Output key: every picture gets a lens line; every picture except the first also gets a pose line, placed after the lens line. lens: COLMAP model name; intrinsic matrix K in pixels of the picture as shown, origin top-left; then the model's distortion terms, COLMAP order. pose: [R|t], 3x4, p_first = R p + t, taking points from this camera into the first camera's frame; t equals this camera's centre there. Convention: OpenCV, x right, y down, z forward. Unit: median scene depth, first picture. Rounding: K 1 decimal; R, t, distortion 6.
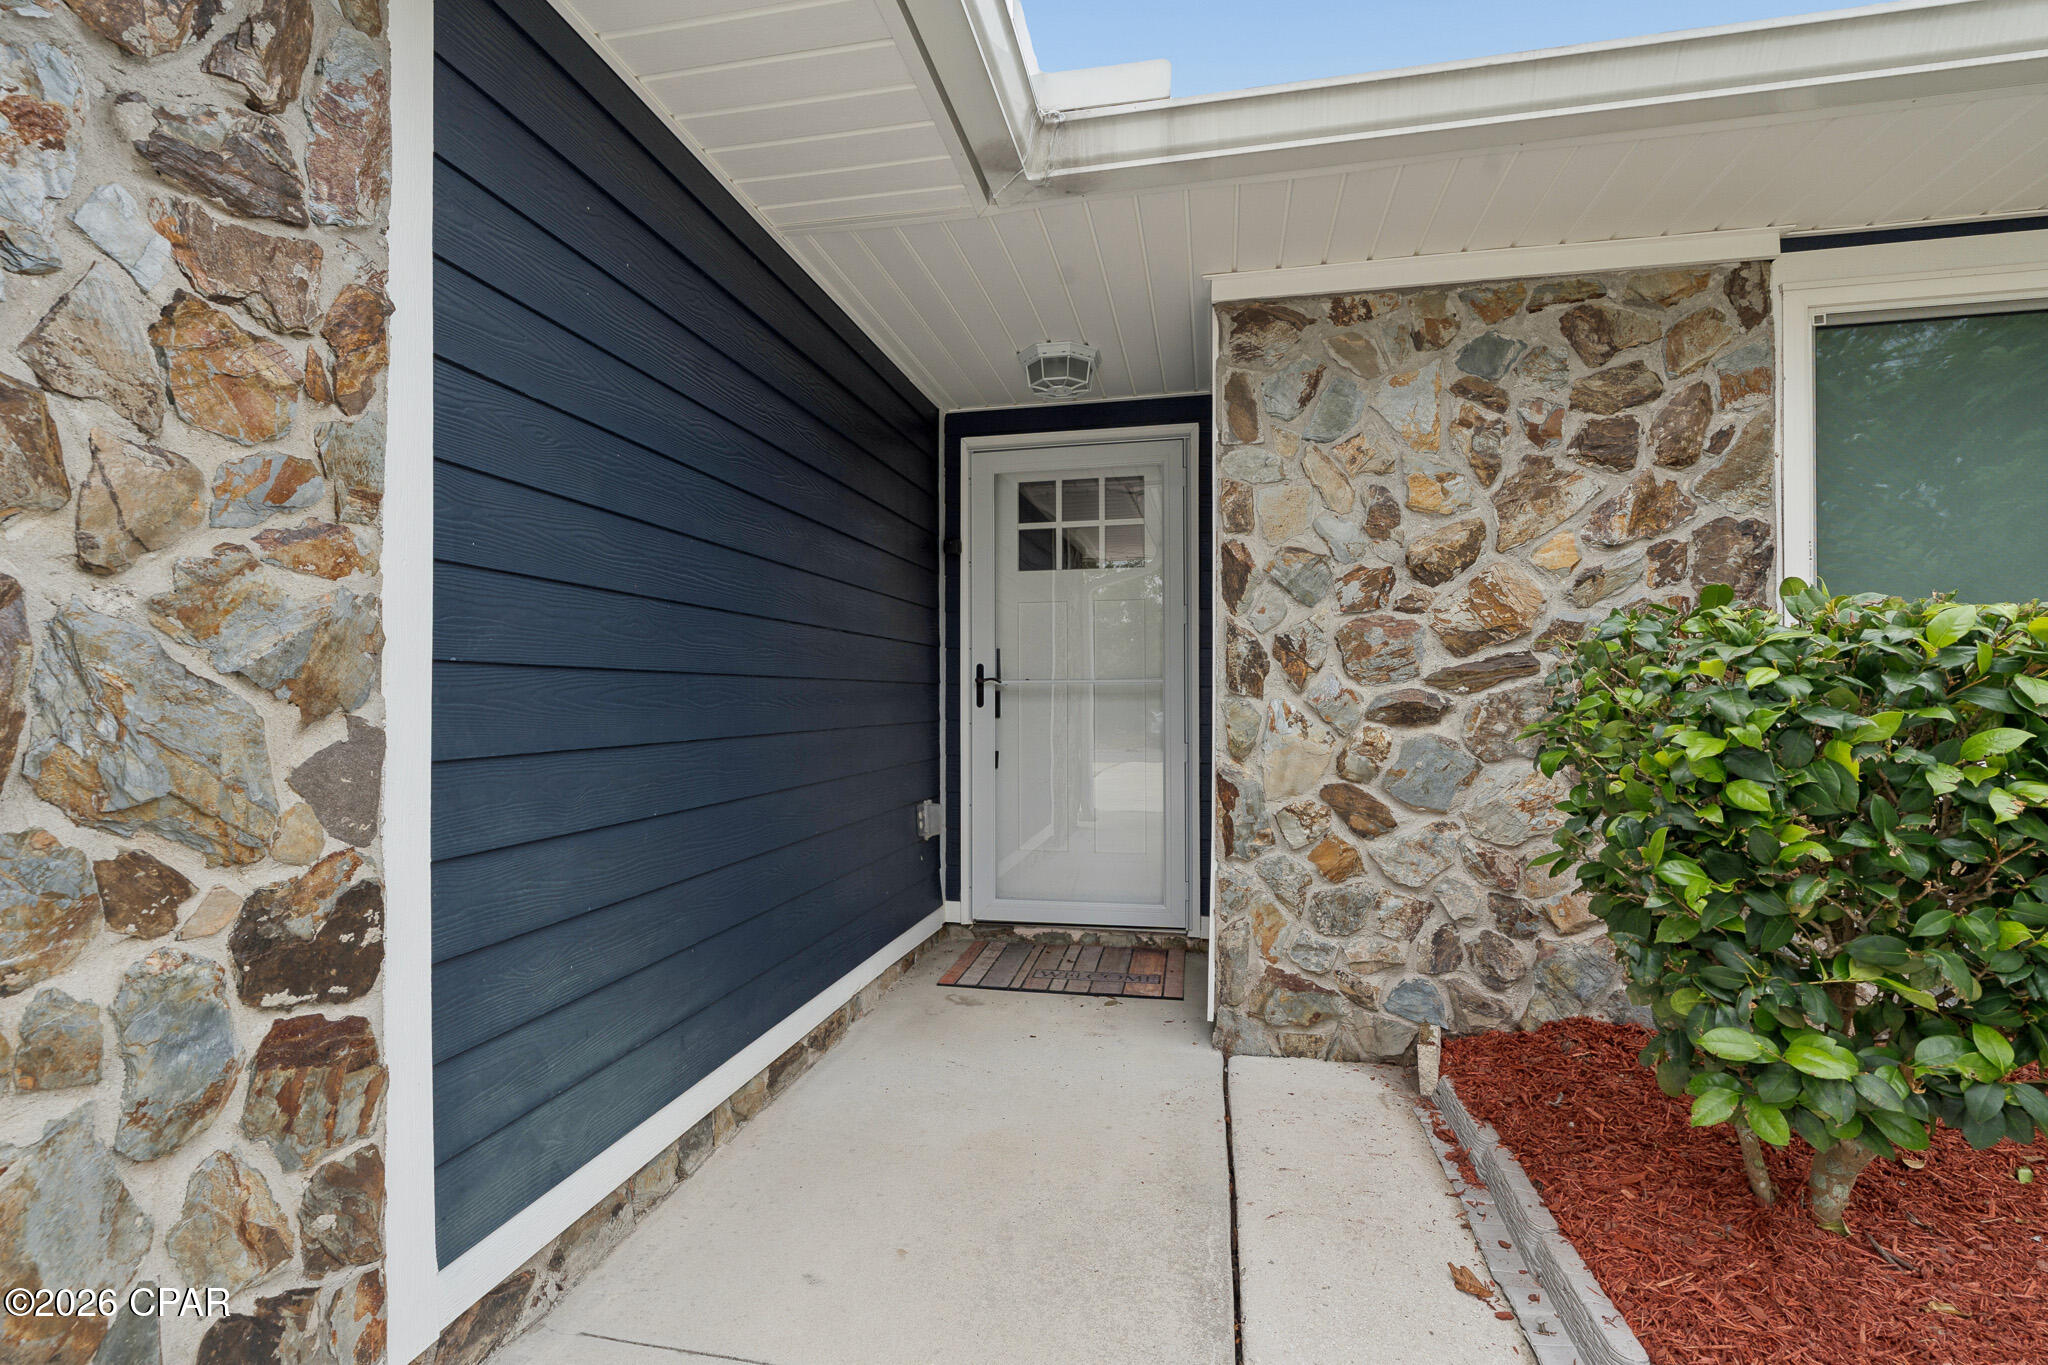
lens RADIAL K [[919.8, 0, 1020.1], [0, 919.8, 682.3], [0, 0, 1]] dist [-0.005430, 0.002667]
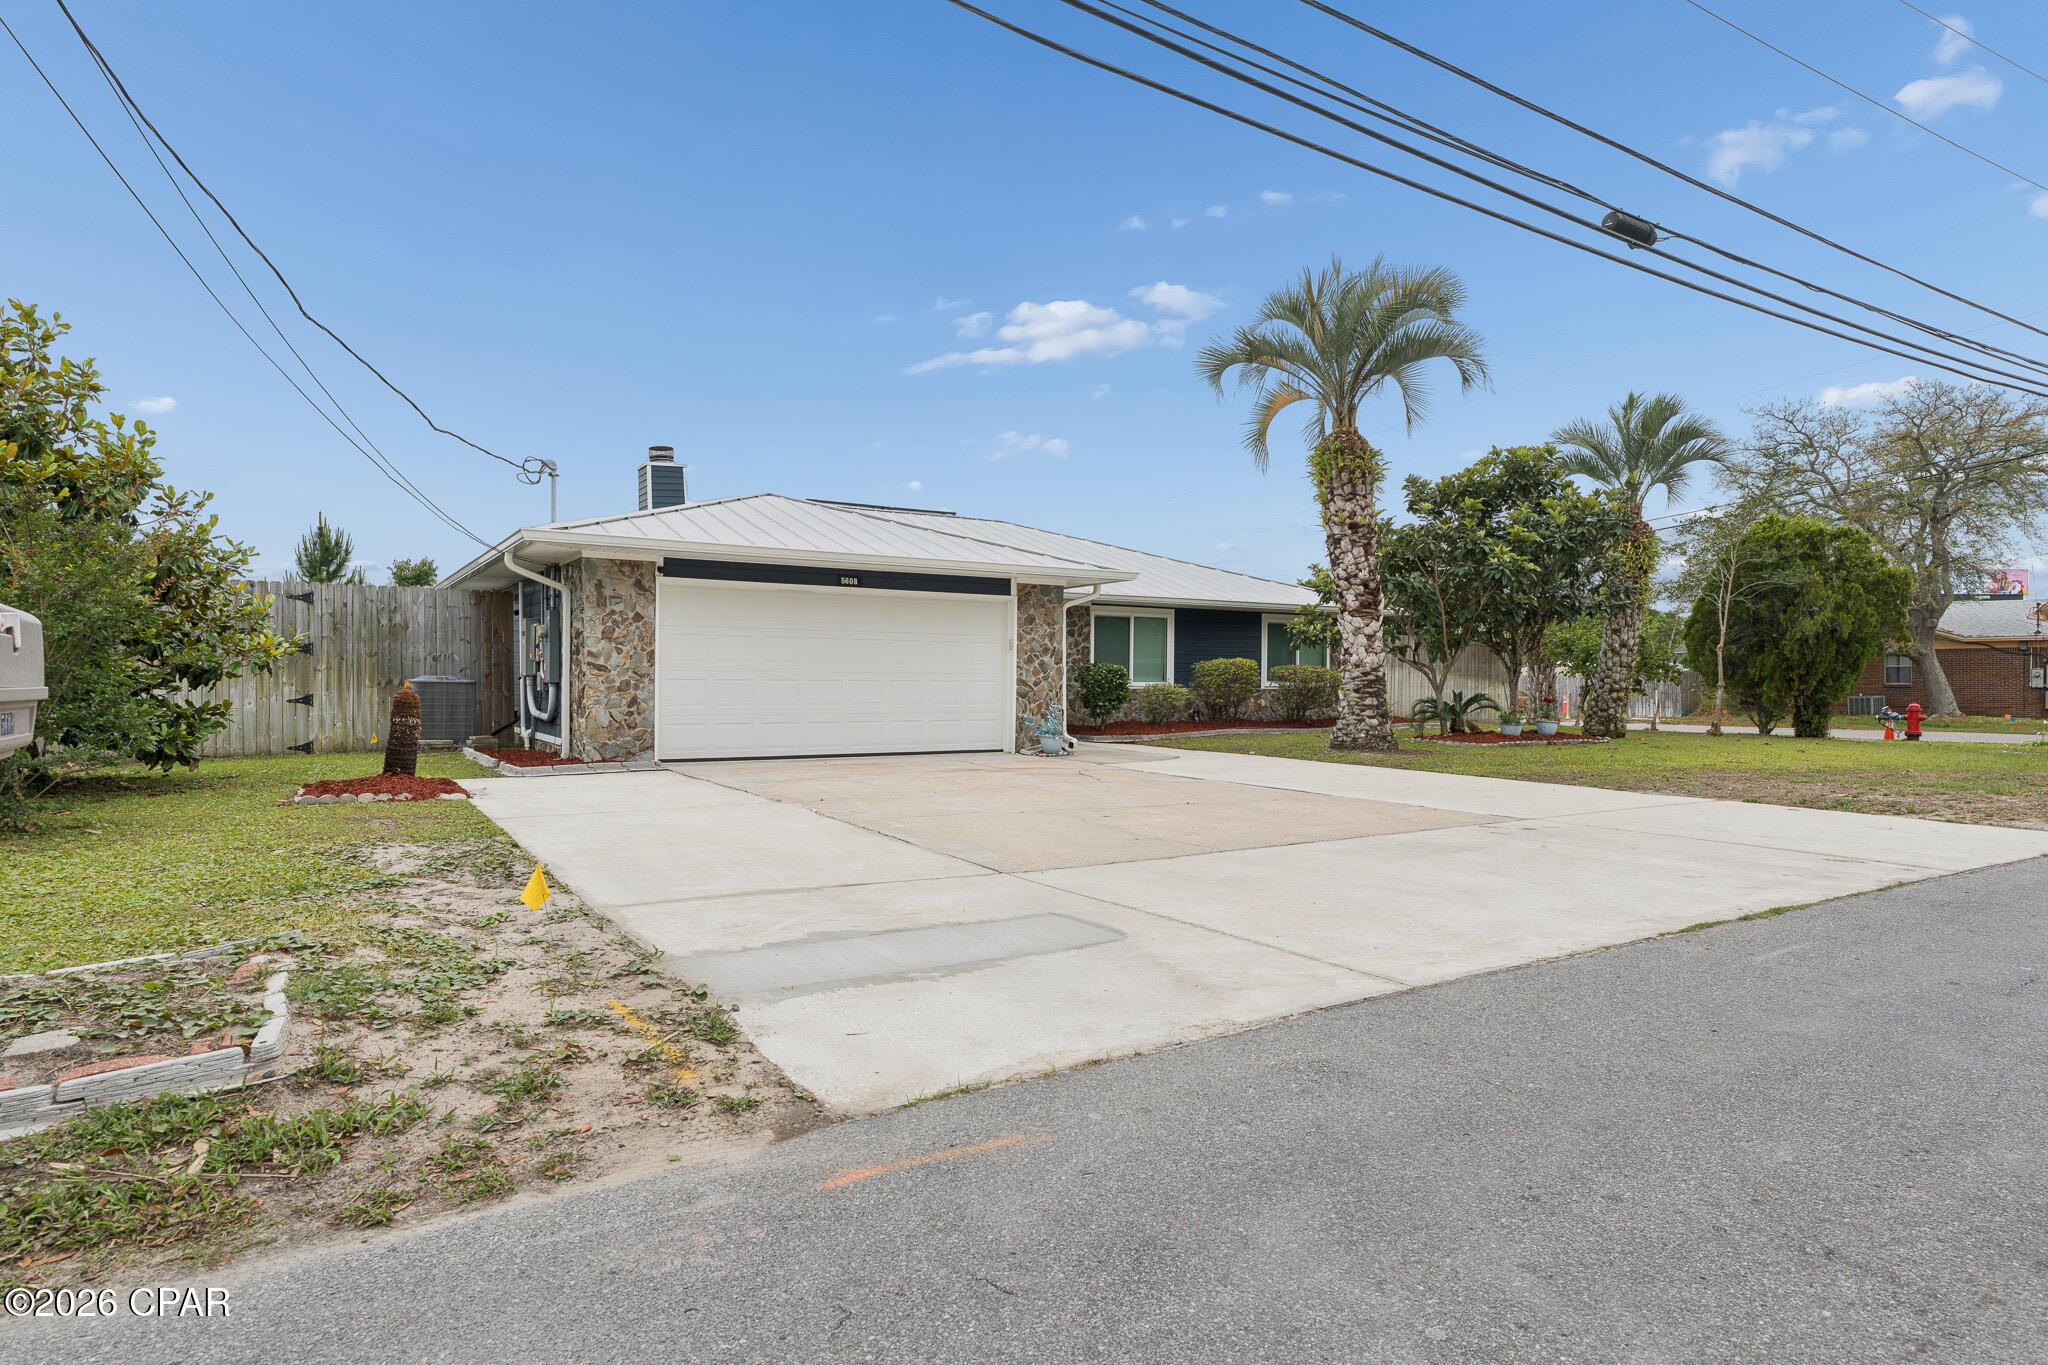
lens RADIAL K [[1133.9, 0, 1012.2], [0, 1133.9, 690.8], [0, 0, 1]] dist [-0.001218, 0.000422]
pose [[0.710785, -0.000125, 0.703409, -4.804919], [-0.016281, 0.999729, 0.016629, 0.013349], [-0.703221, -0.023272, 0.710590, -3.985778]]
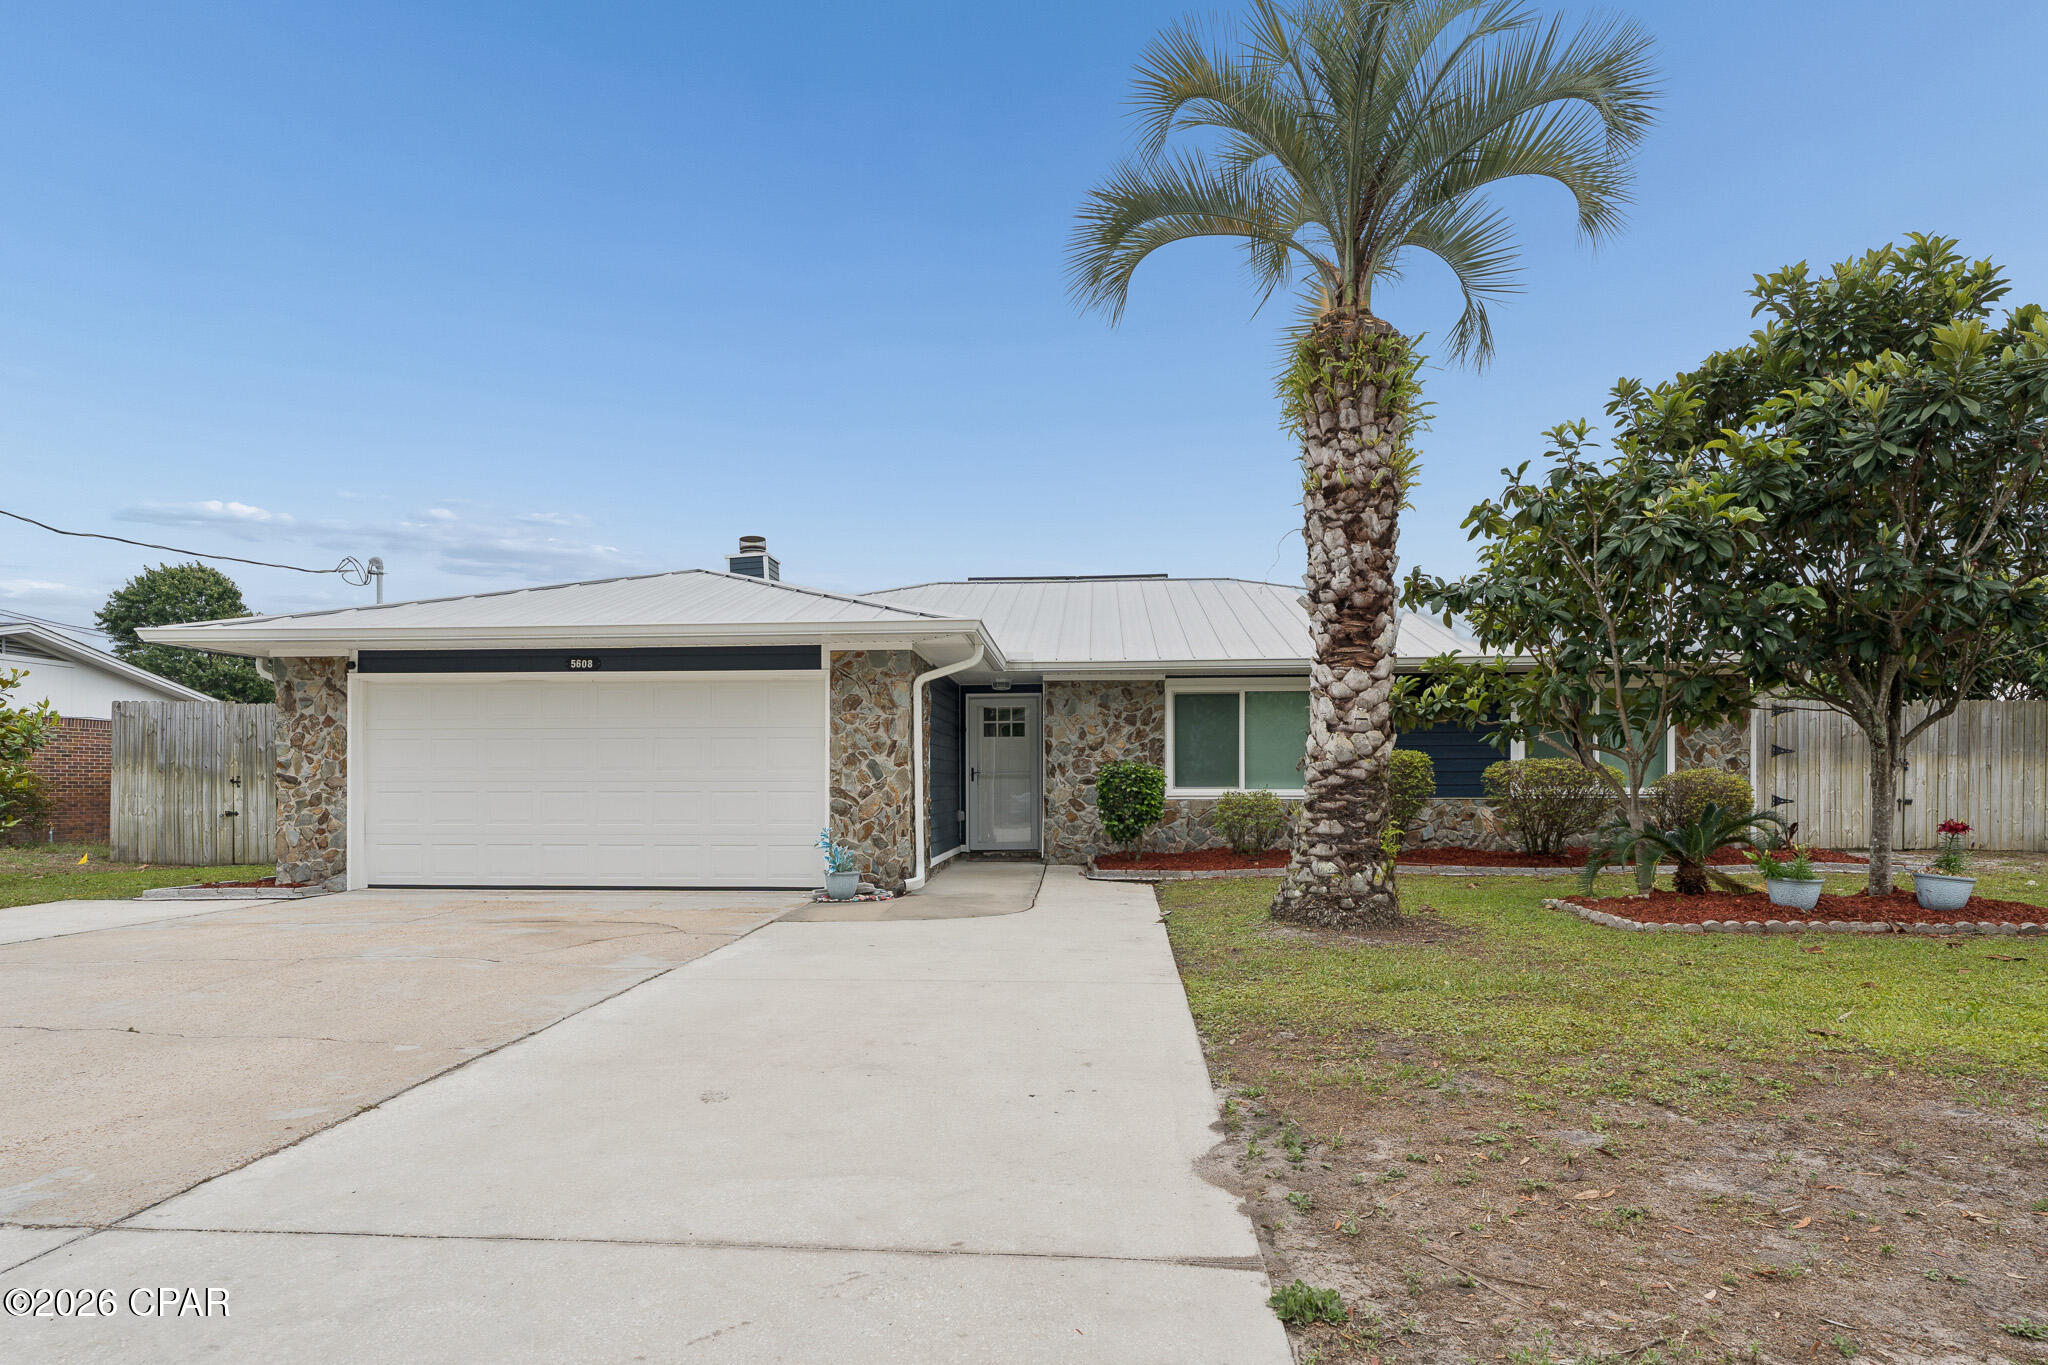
lens RADIAL K [[1089.6, 0, 1027.4], [0, 1089.6, 784.2], [0, 0, 1]] dist [0.003305, 0.000799]
pose [[0.988759, -0.000211, 0.149519, -0.591092], [-0.001480, 0.999936, 0.011199, -0.008832], [-0.149512, -0.011294, 0.988695, -3.838831]]
